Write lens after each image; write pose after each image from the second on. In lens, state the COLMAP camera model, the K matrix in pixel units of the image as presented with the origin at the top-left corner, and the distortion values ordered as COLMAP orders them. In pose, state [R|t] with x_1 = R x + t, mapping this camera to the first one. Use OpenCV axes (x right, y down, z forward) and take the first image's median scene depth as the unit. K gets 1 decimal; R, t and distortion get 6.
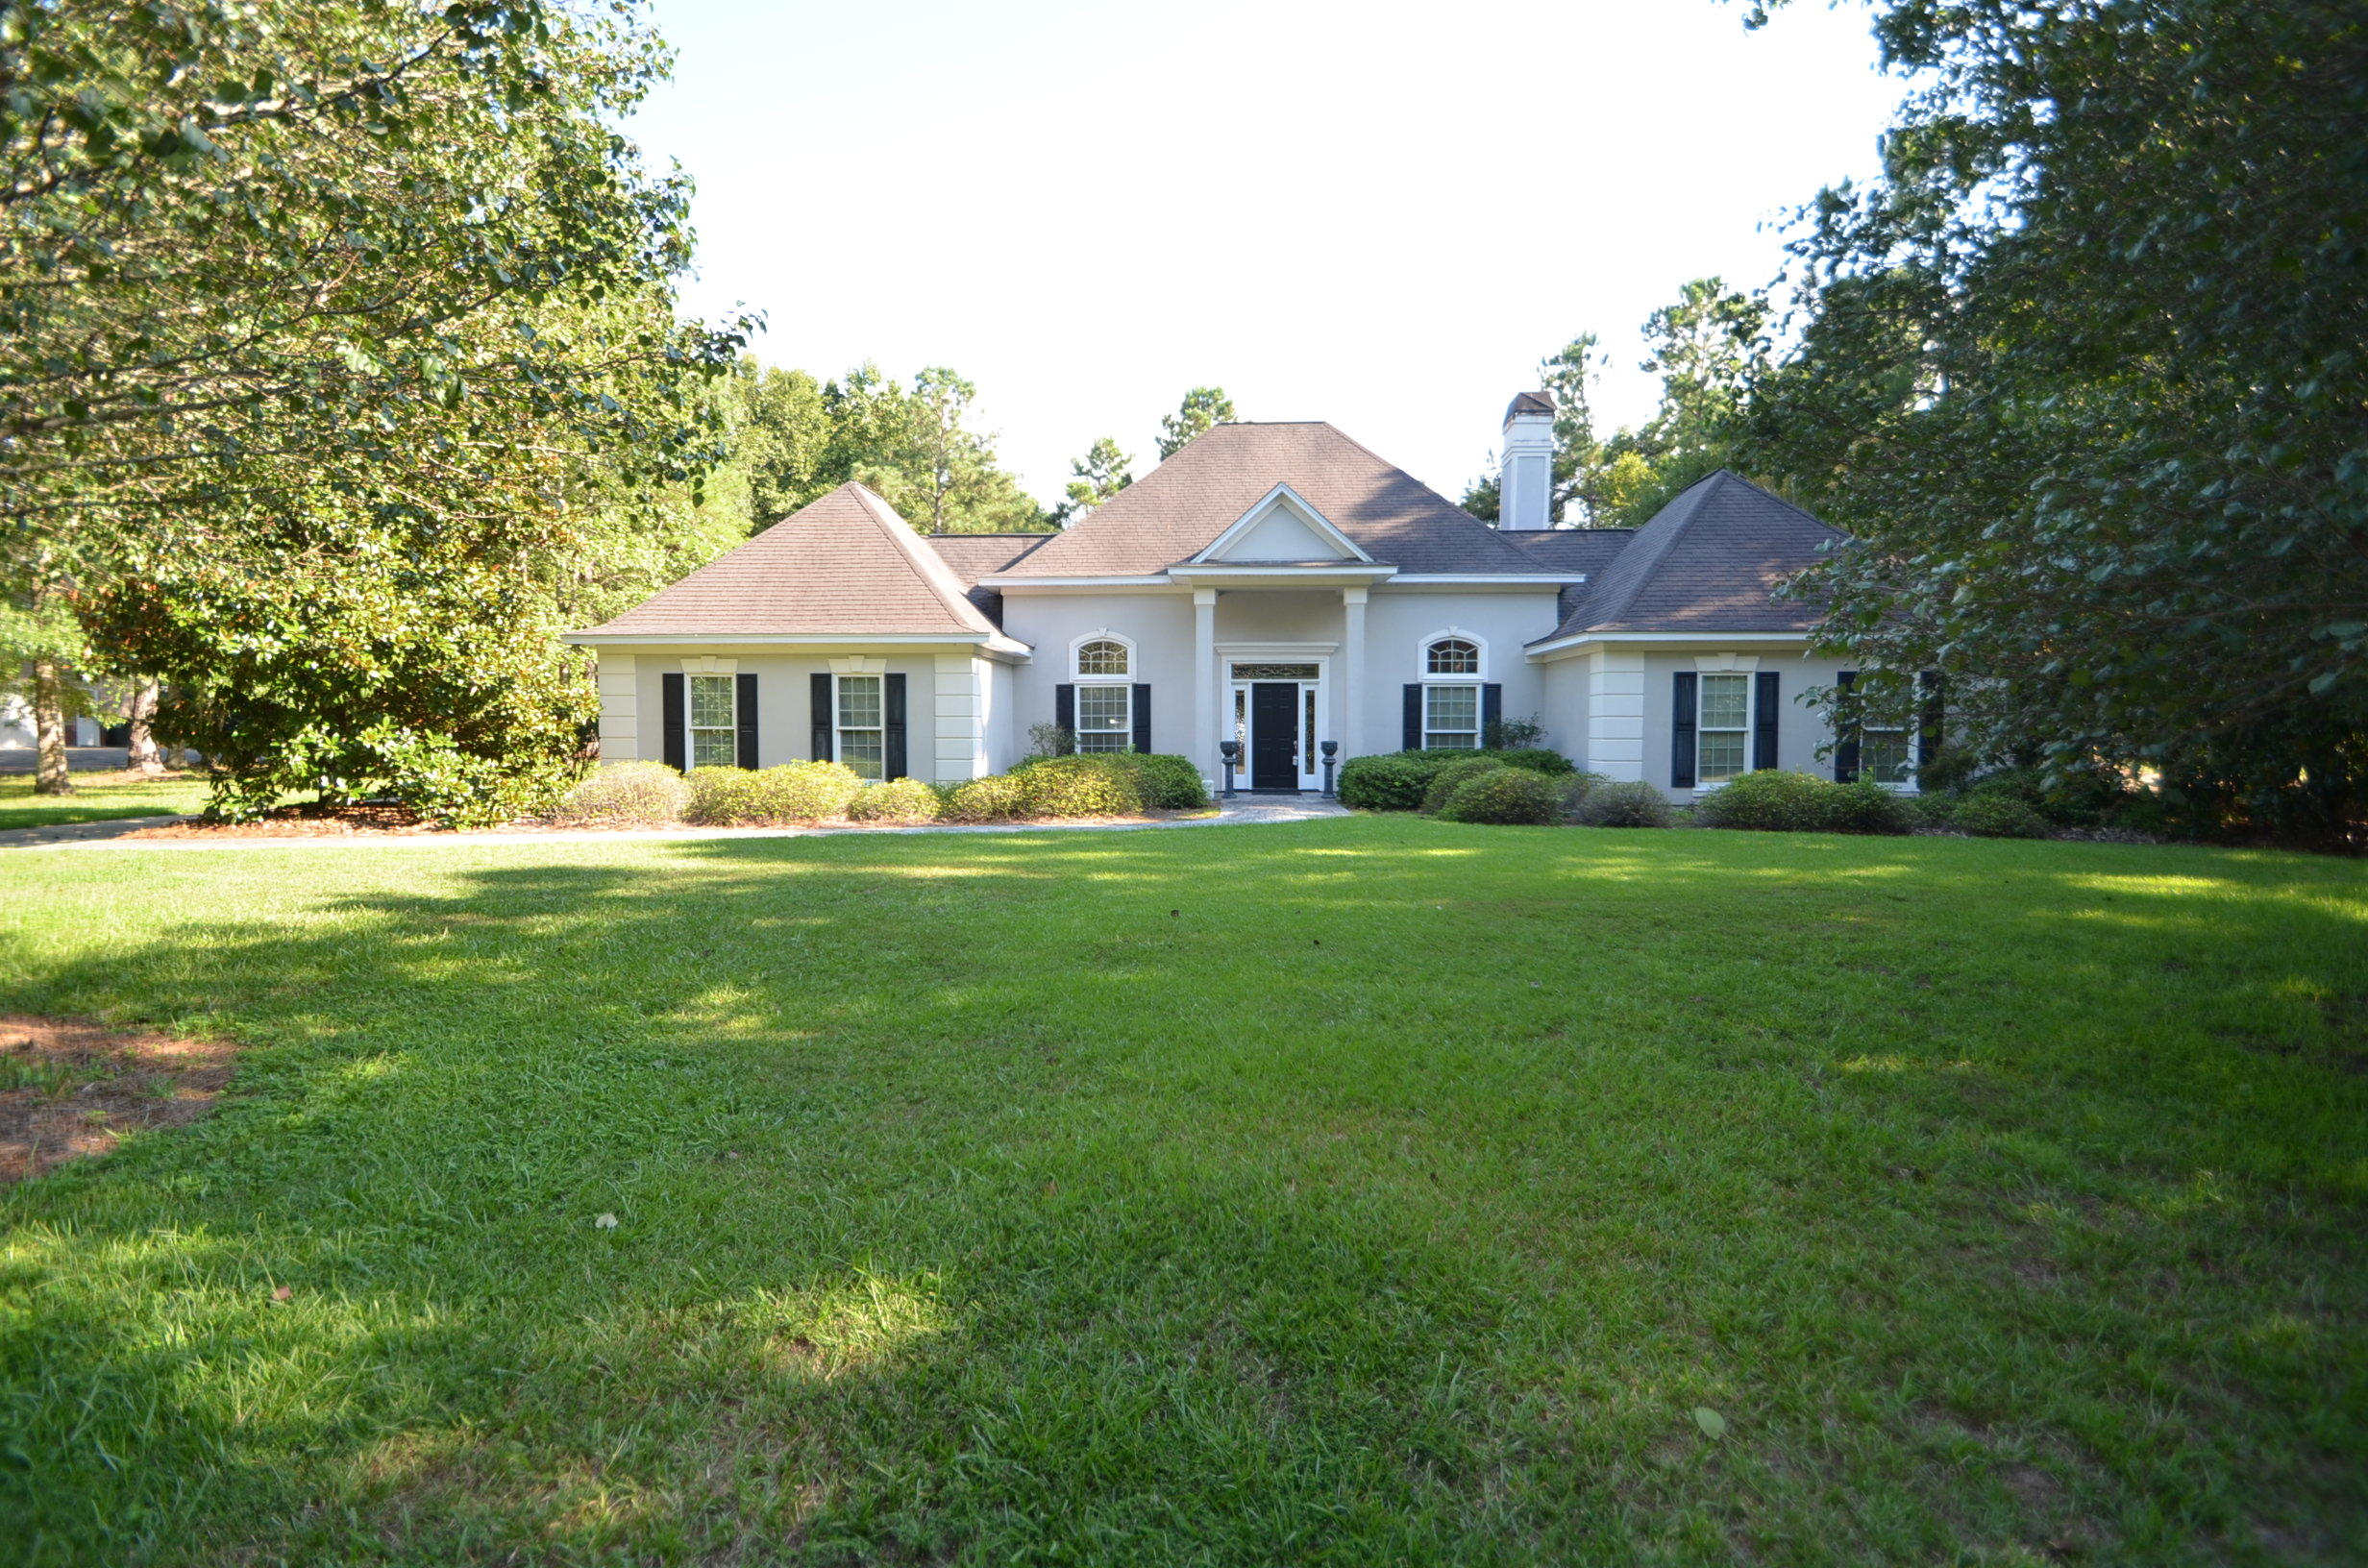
lens RADIAL K [[1036.5, 0, 1184.0], [0, 1036.5, 784.0], [0, 0, 1]] dist [0.026969, -0.023029]
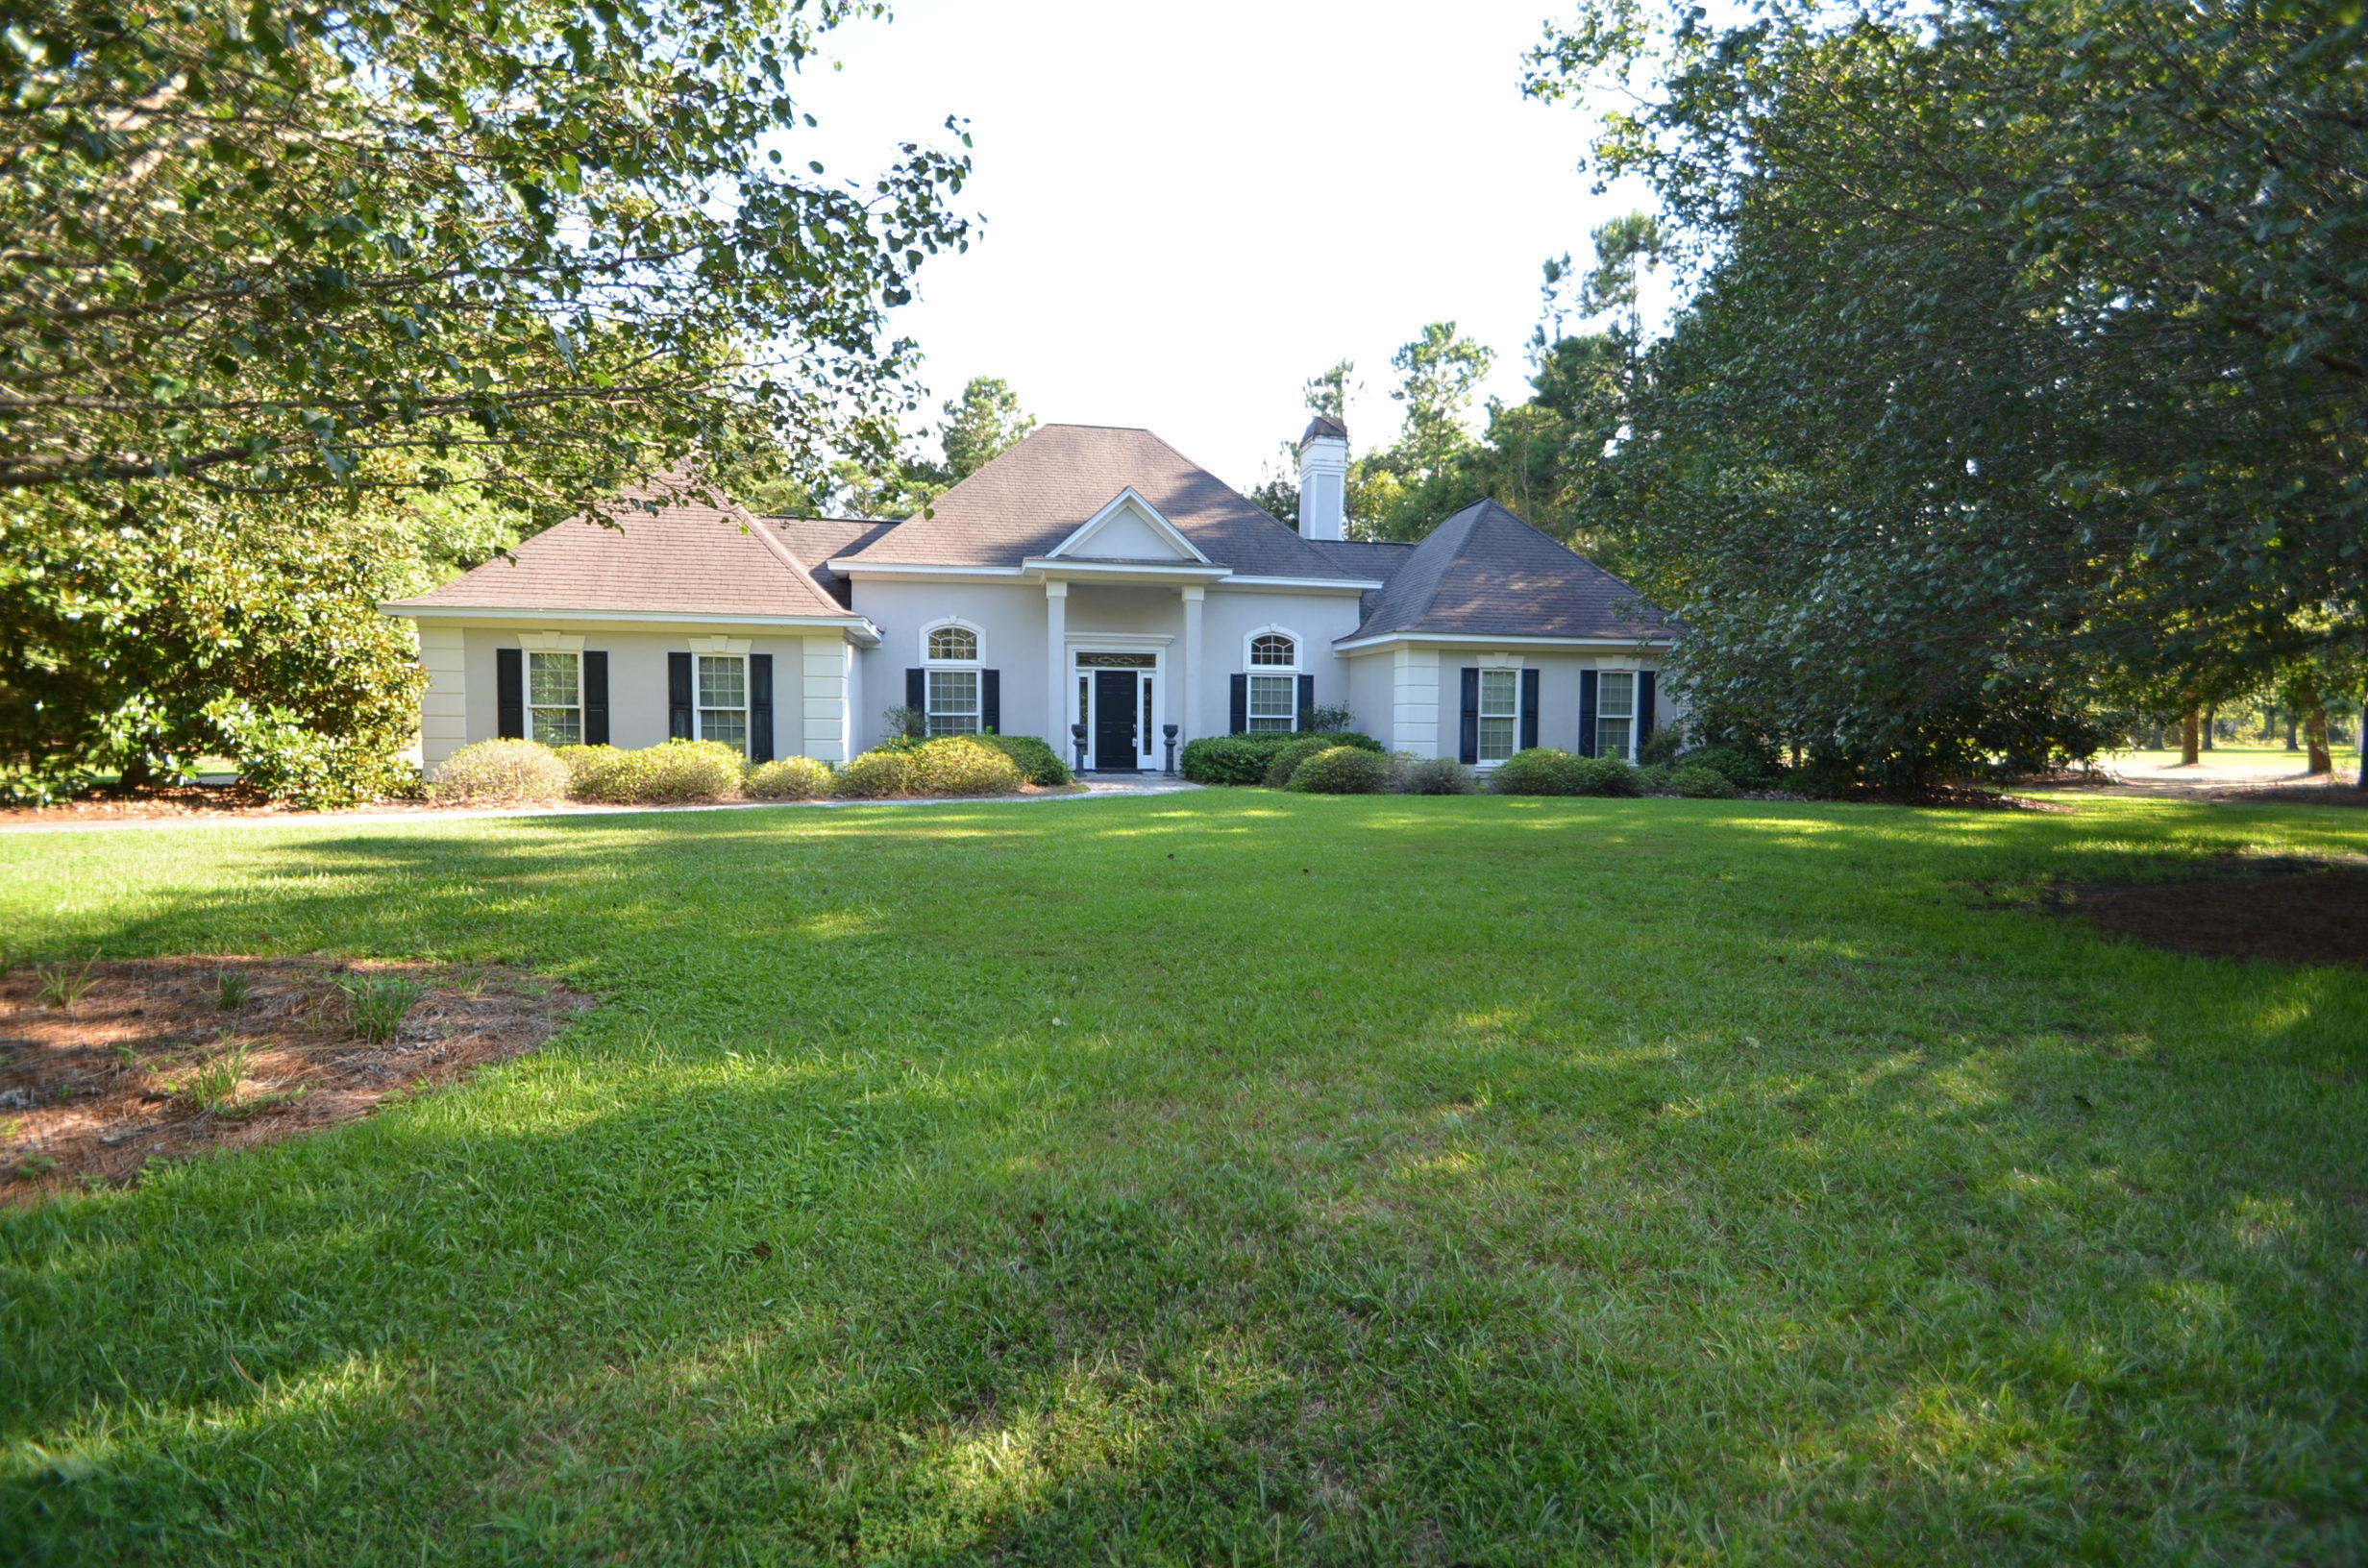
lens RADIAL K [[1036.5, 0, 1184.0], [0, 1036.5, 784.0], [0, 0, 1]] dist [0.026969, -0.023029]
pose [[0.969983, -0.008578, 0.243022, -0.117599], [0.006250, 0.999927, 0.010348, 0.010960], [-0.243093, -0.008518, 0.969965, -0.074686]]
